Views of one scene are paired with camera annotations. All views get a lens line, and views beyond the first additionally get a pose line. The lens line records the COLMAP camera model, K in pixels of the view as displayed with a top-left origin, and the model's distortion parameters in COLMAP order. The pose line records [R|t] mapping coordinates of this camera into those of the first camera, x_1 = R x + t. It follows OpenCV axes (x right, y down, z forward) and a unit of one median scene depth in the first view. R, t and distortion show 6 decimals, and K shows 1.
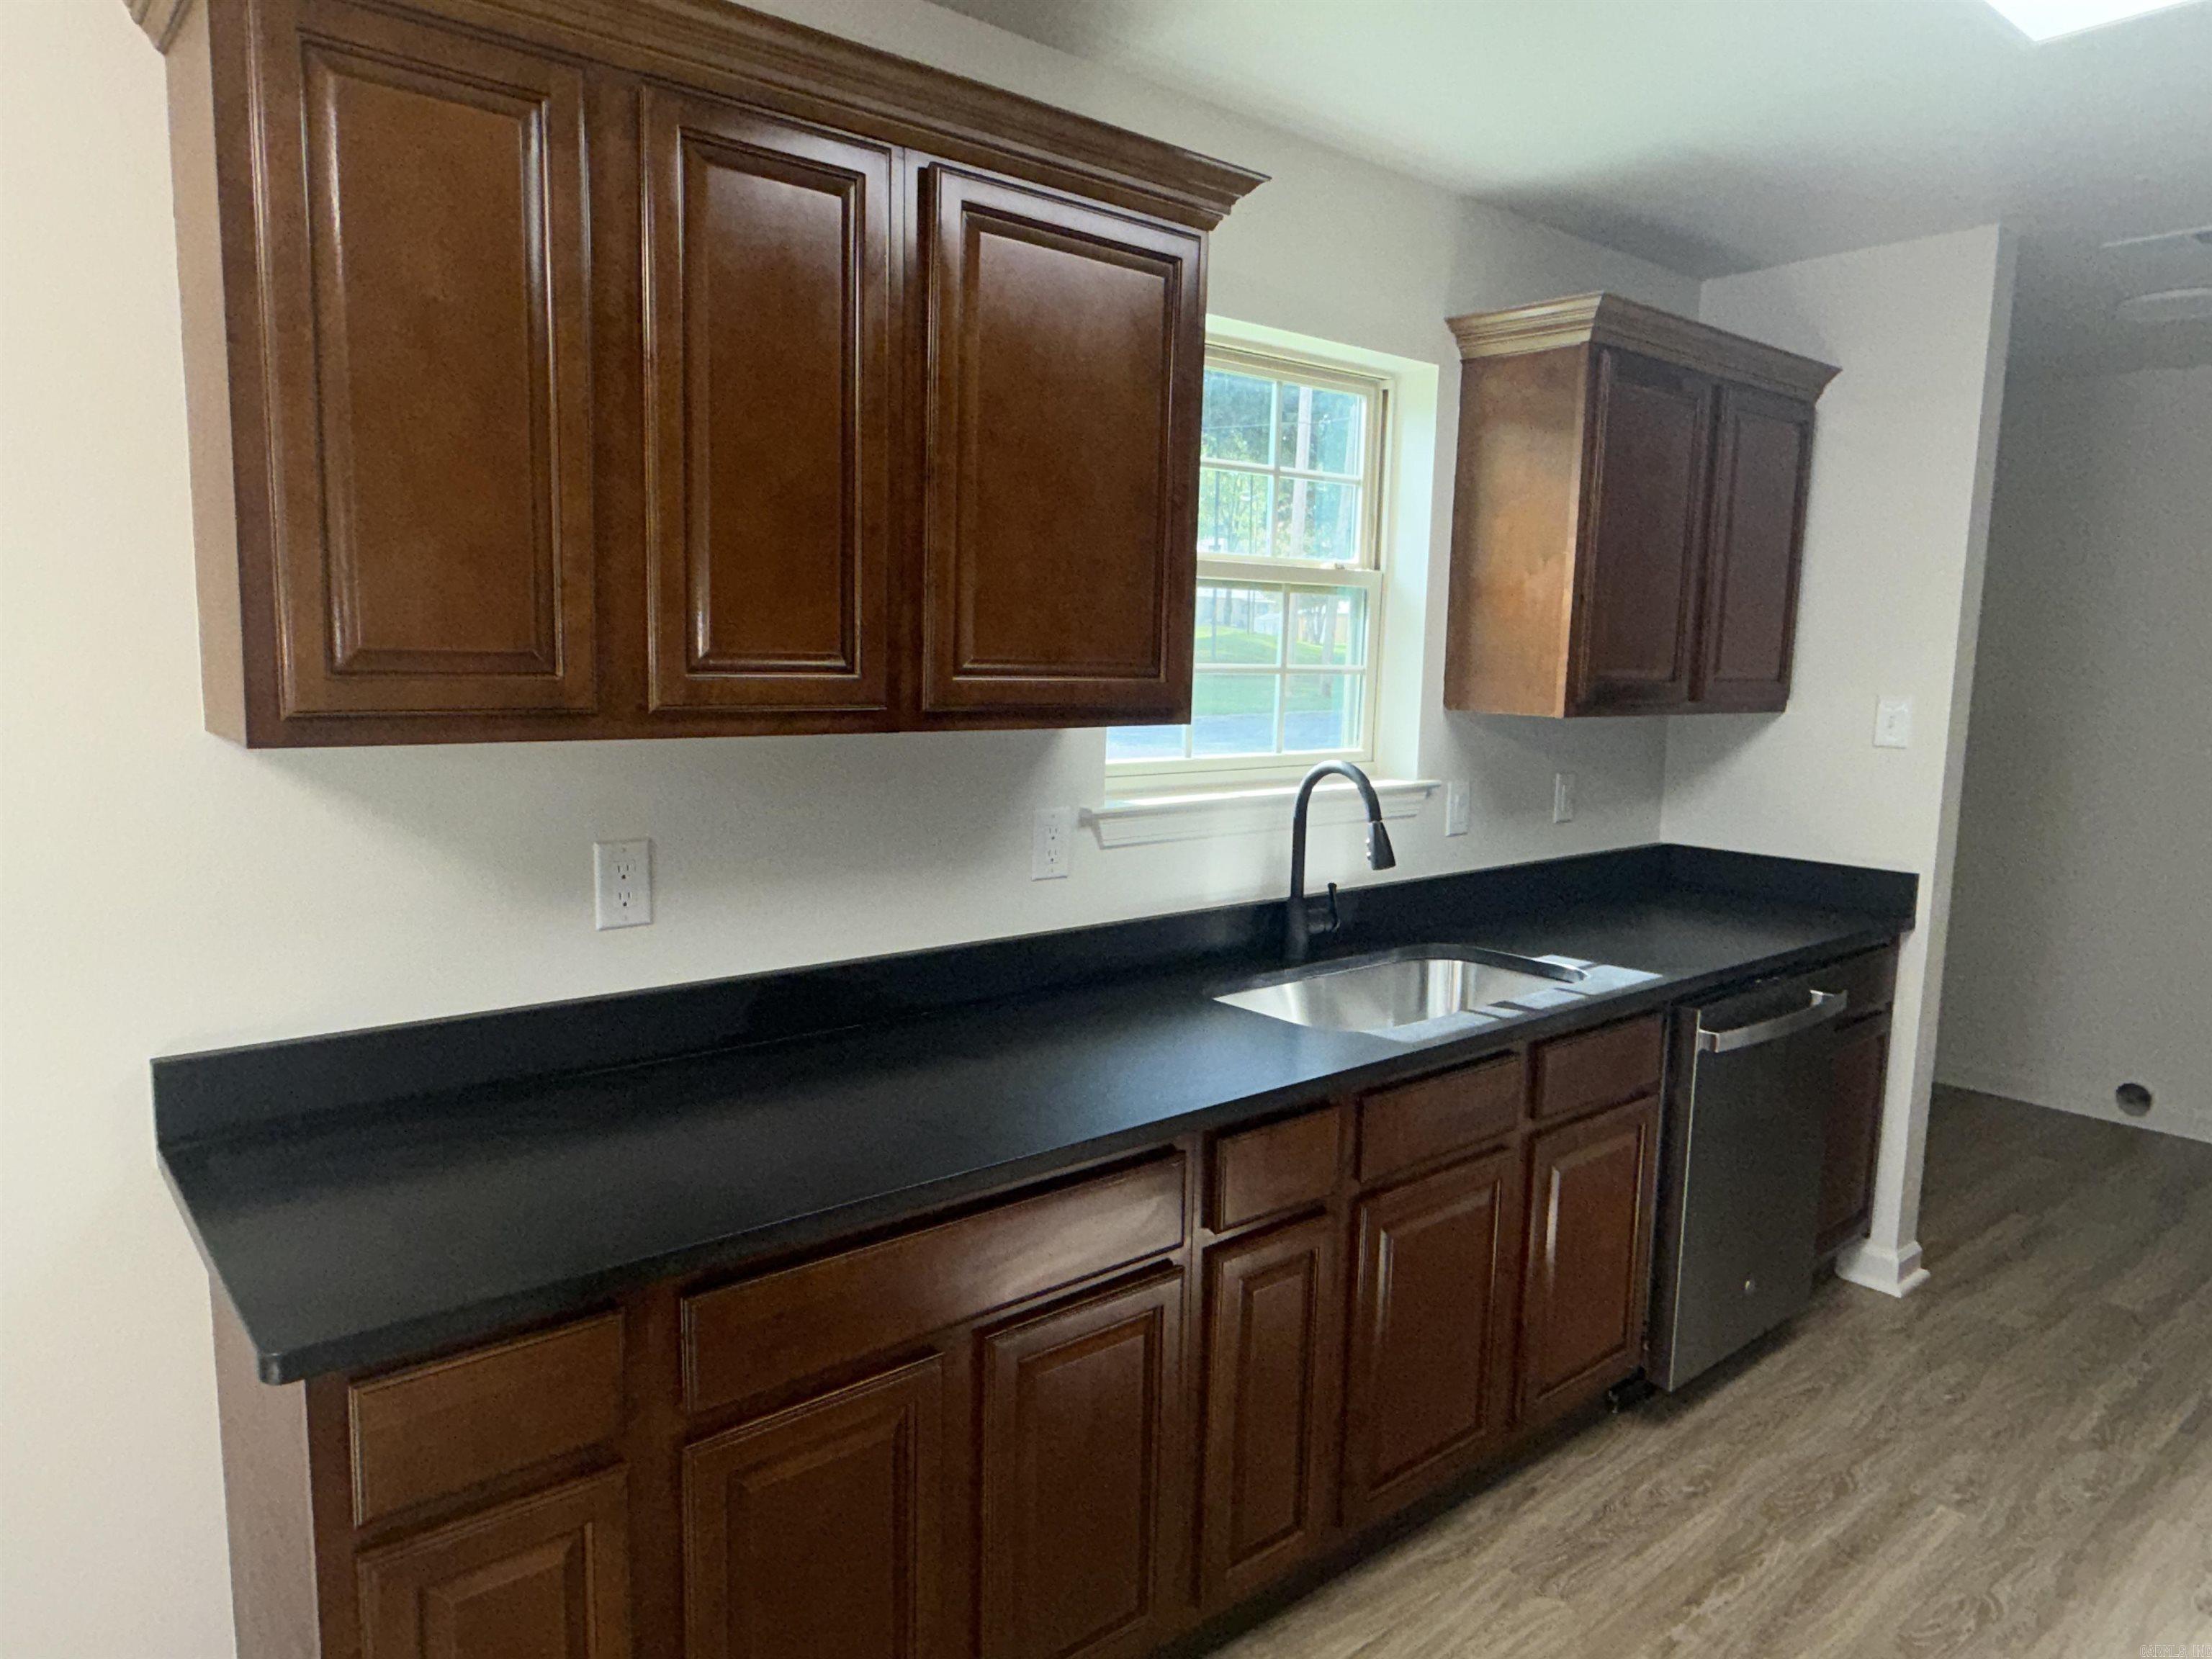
lens RADIAL K [[1434.4, 0, 1078.2], [0, 1434.4, 829.0], [0, 0, 1]] dist [-0.007491, 0.001701]
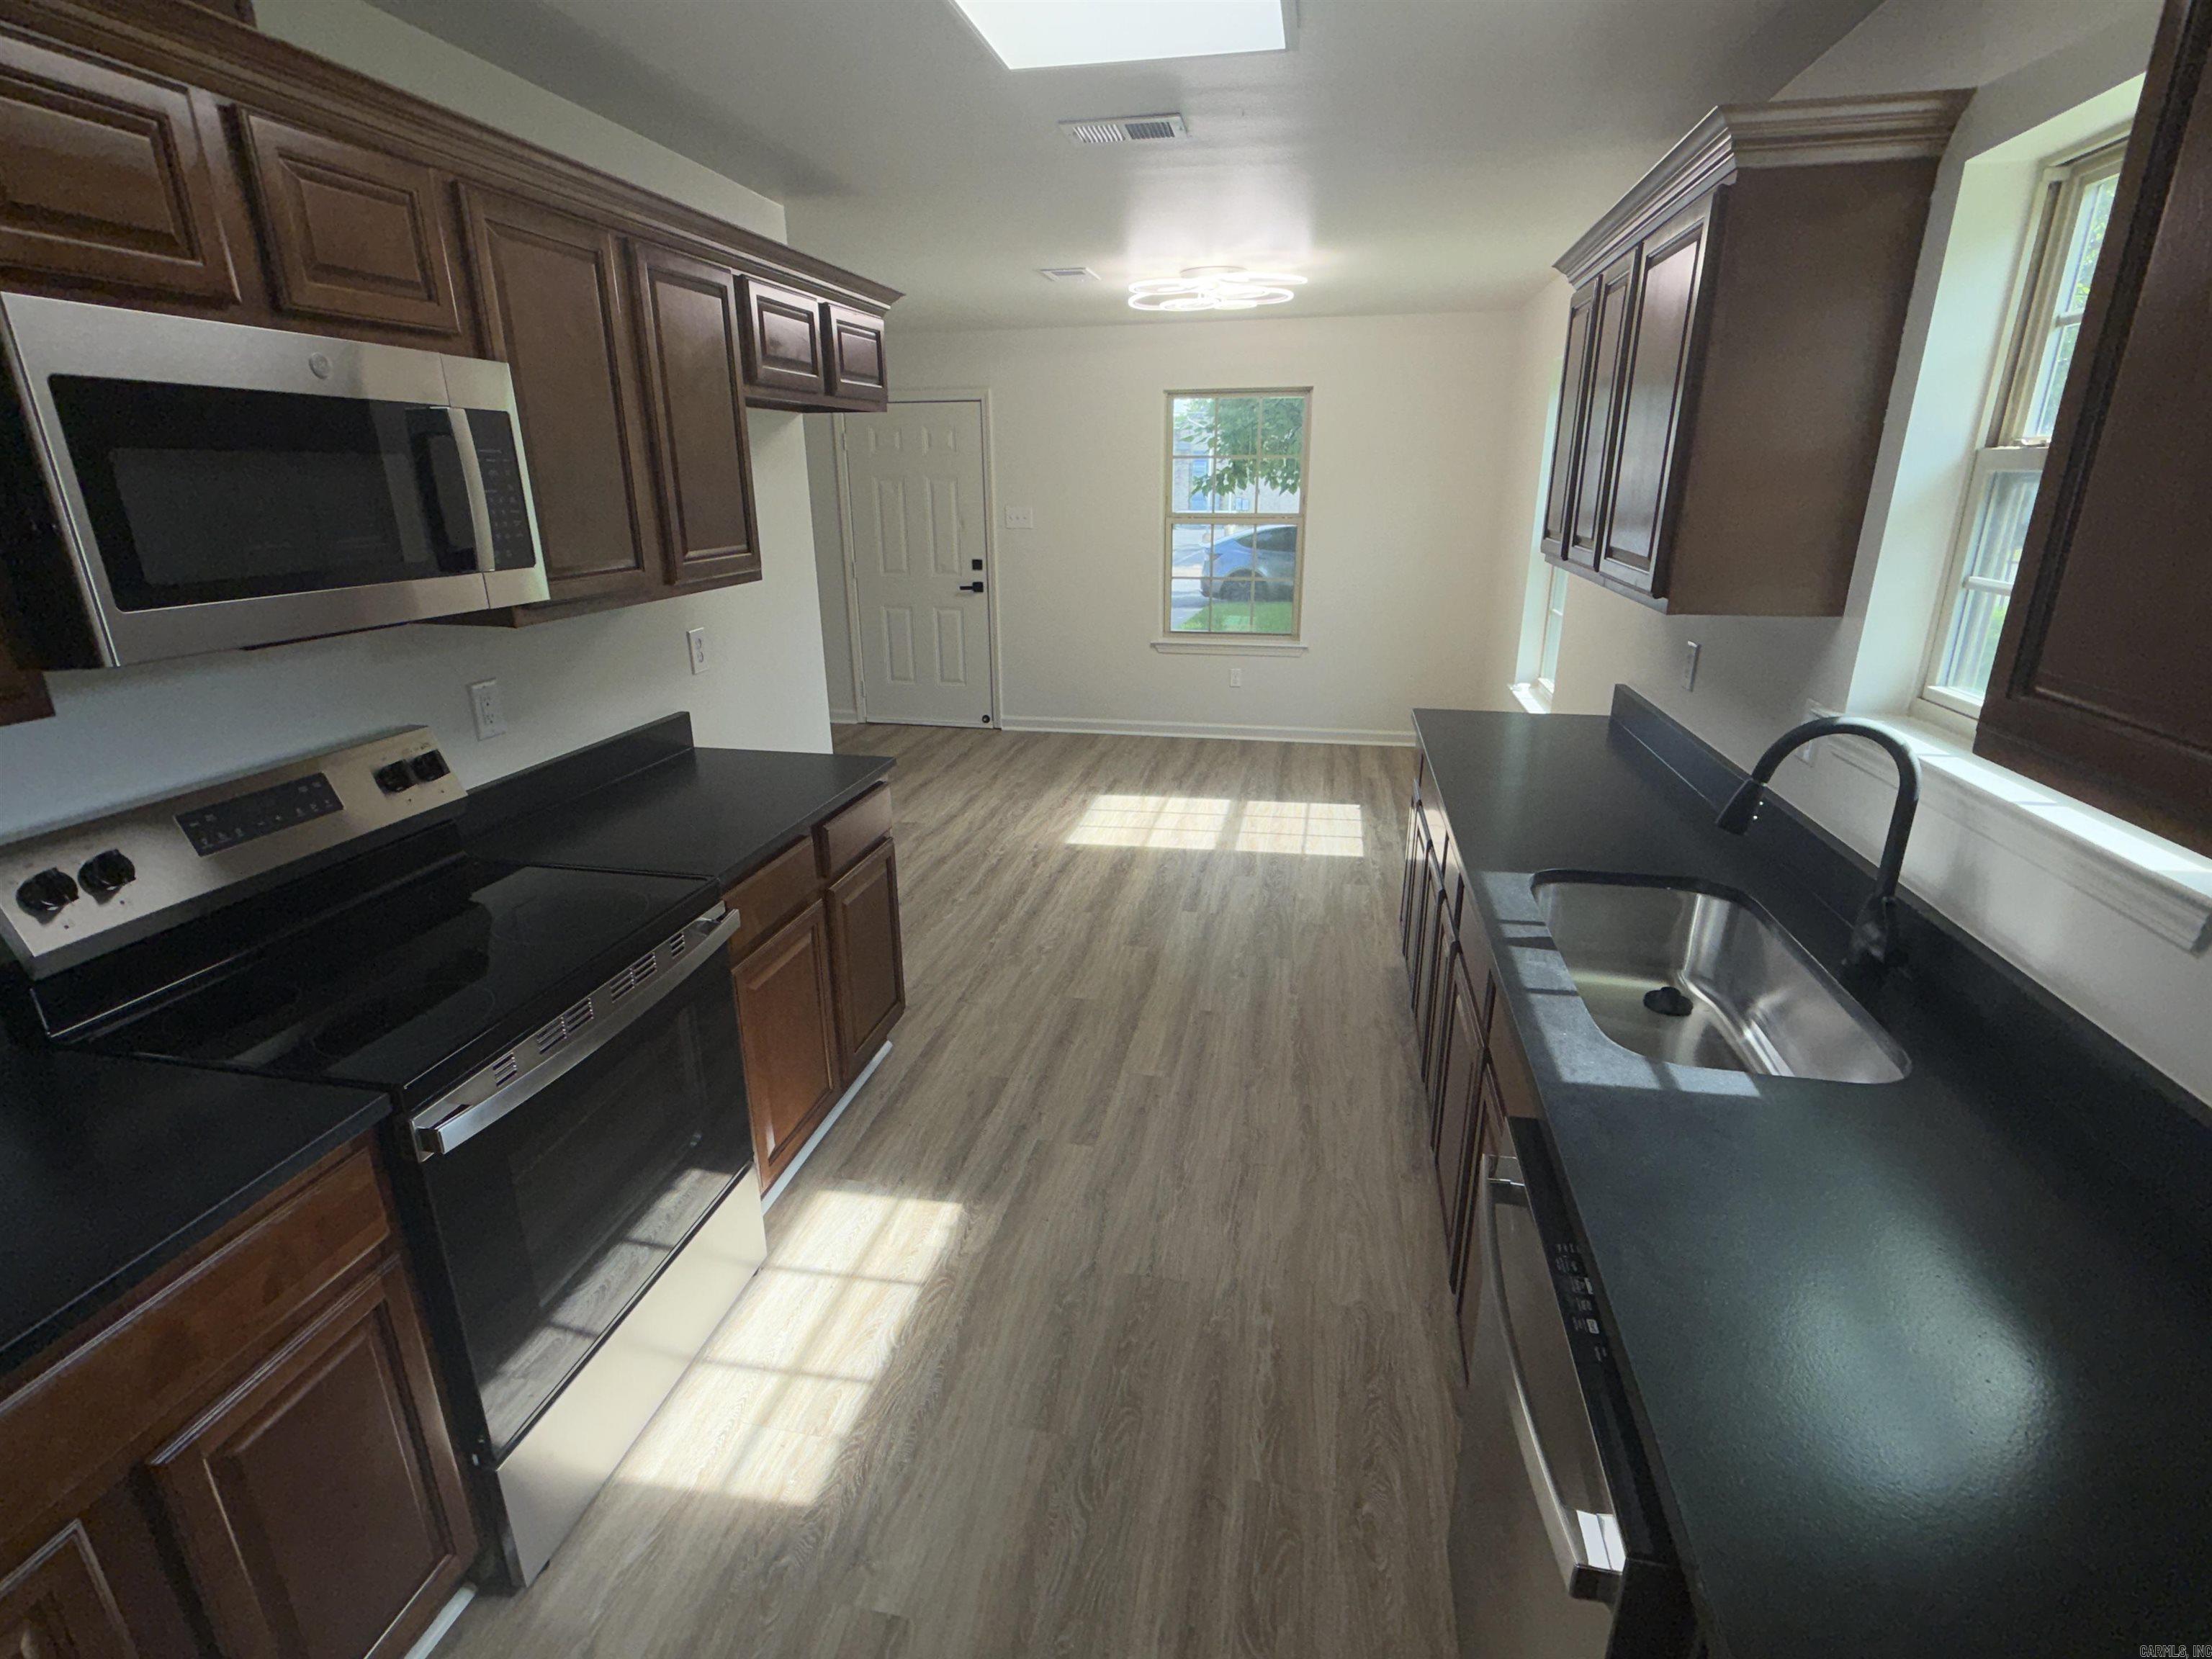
lens RADIAL K [[1058.9, 0, 1104.3], [0, 1058.9, 830.9], [0, 0, 1]] dist [0.001162, -0.001272]
pose [[-0.777007, 0.185832, -0.601437, 0.816627], [-0.090617, 0.912462, 0.399001, -0.176514], [0.622936, 0.364527, -0.692150, 1.112645]]
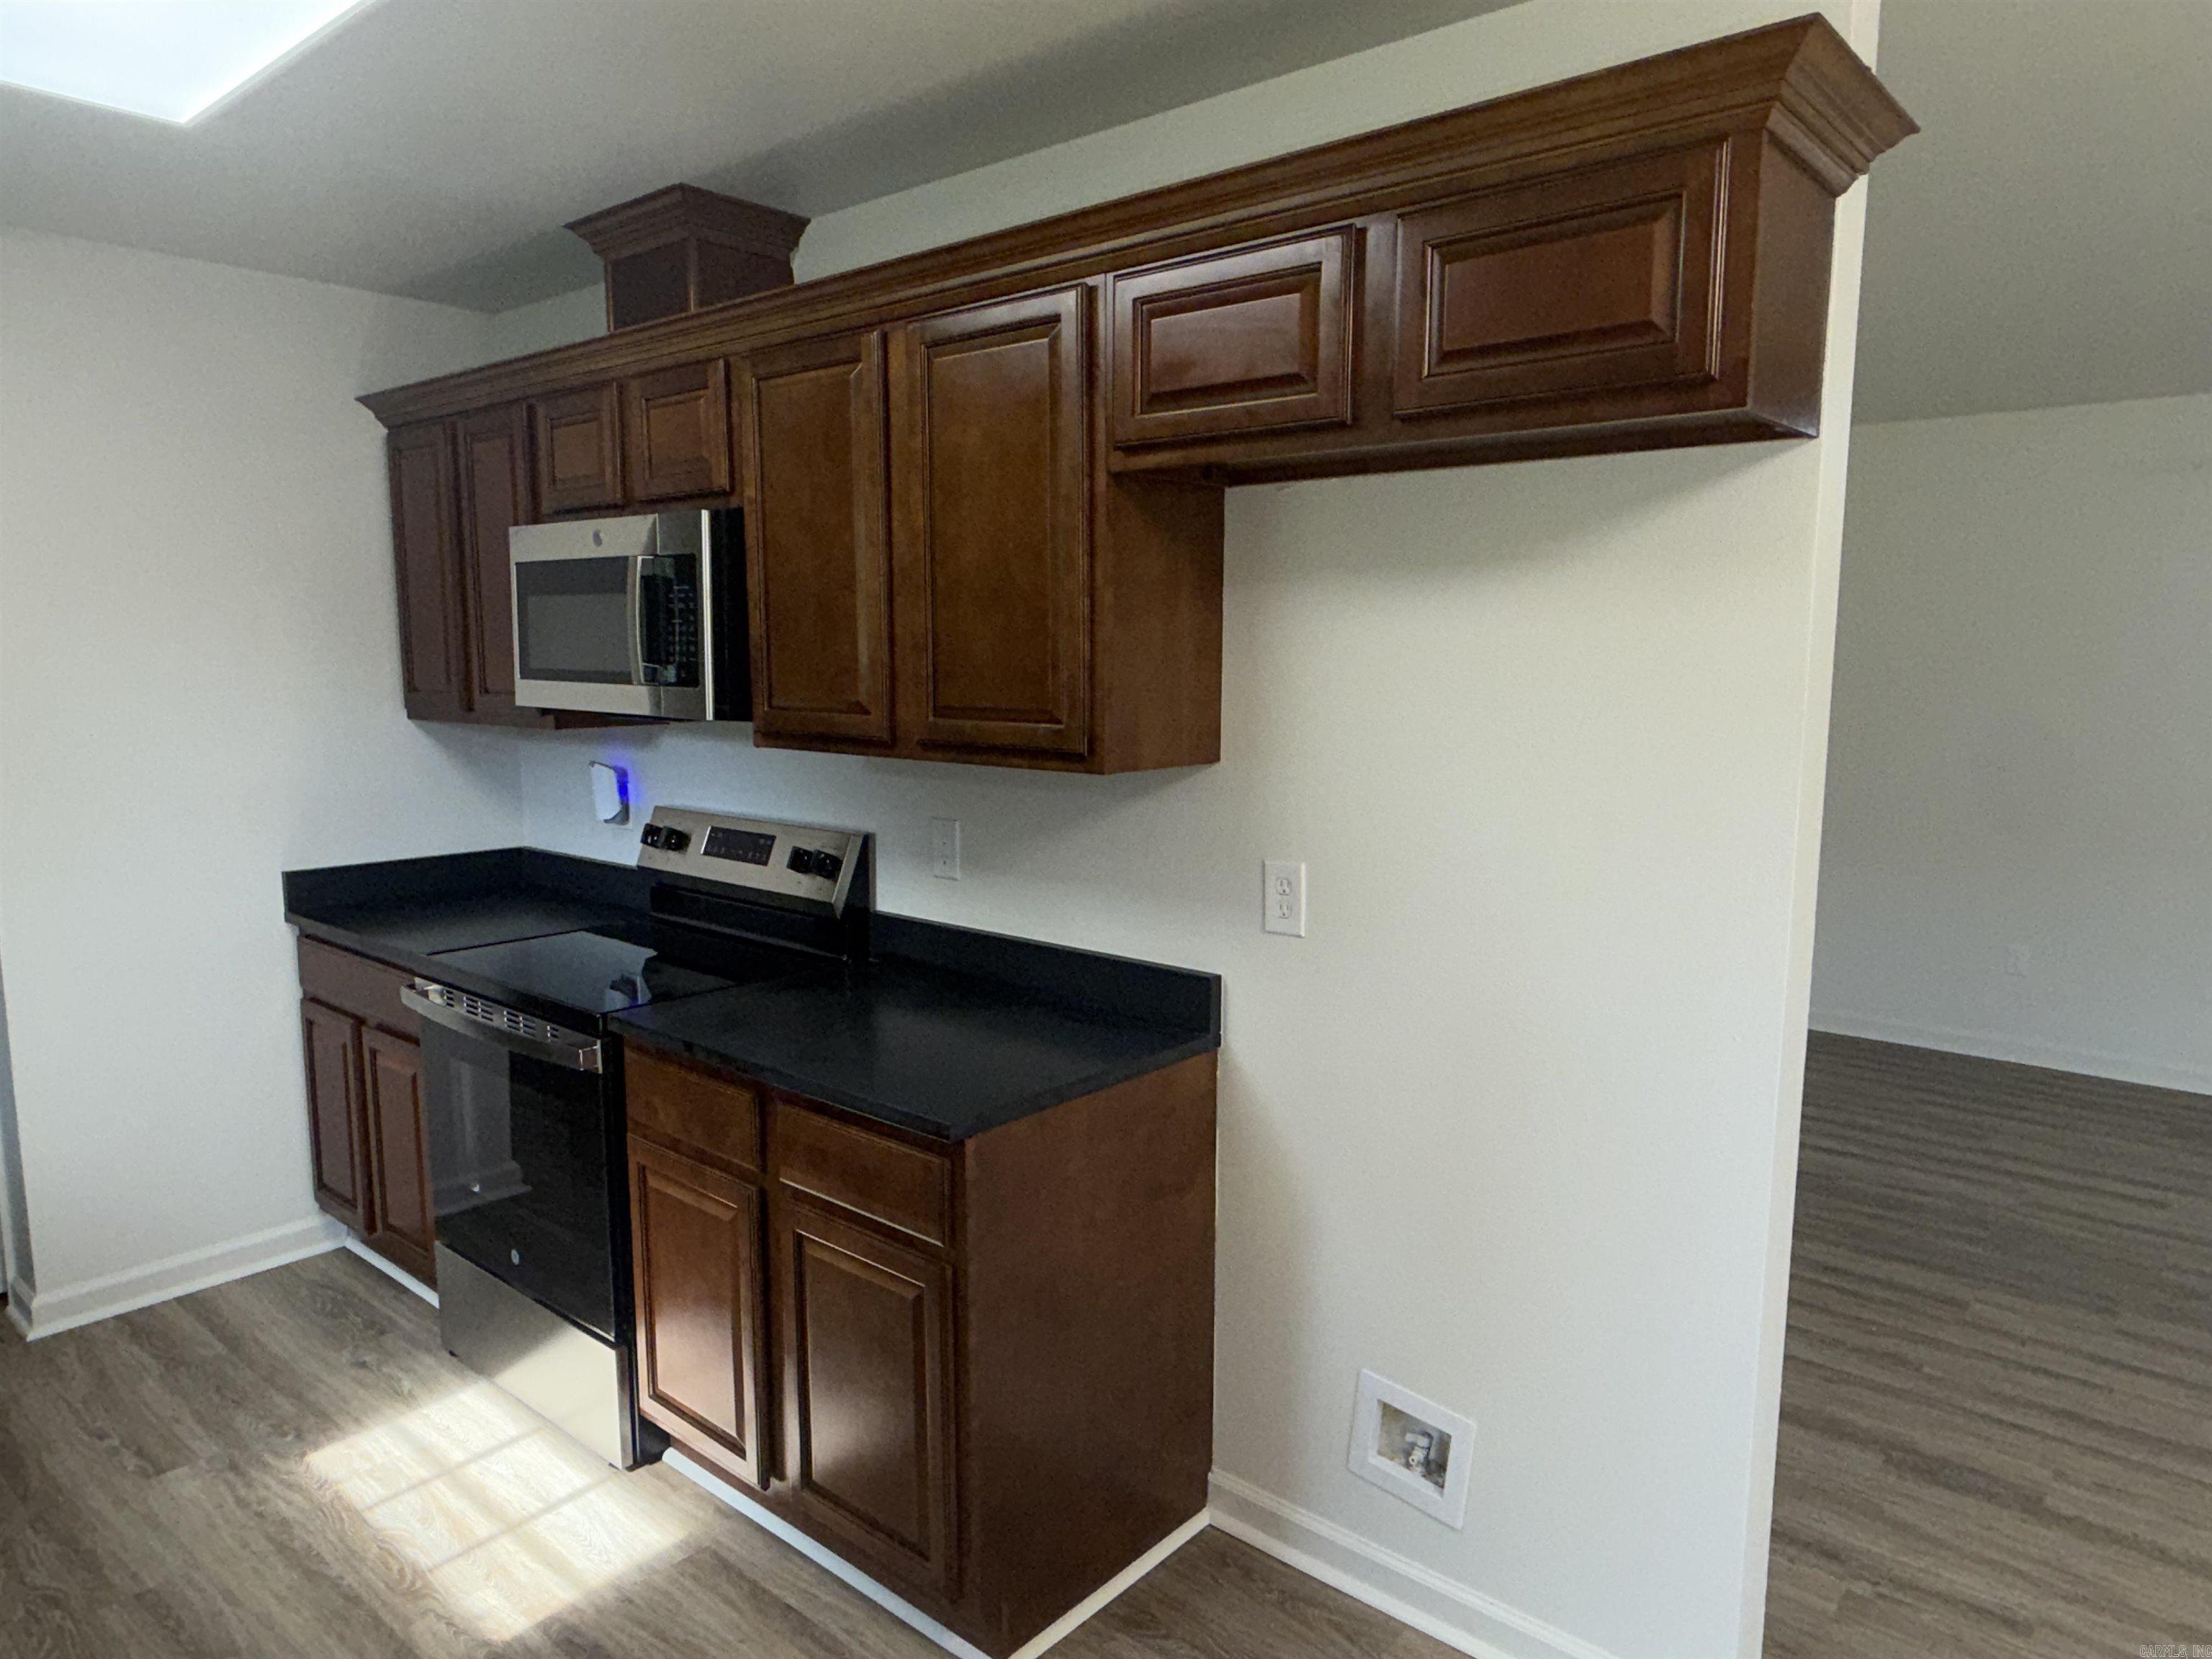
lens RADIAL K [[1434.4, 0, 1113.3], [0, 1434.4, 833.8], [0, 0, 1]] dist [-0.007491, 0.001701]
pose [[-0.172017, -0.154527, 0.972899, -0.341915], [0.117780, 0.977309, 0.176052, -0.071821], [-0.978028, 0.144872, -0.149914, 0.257165]]
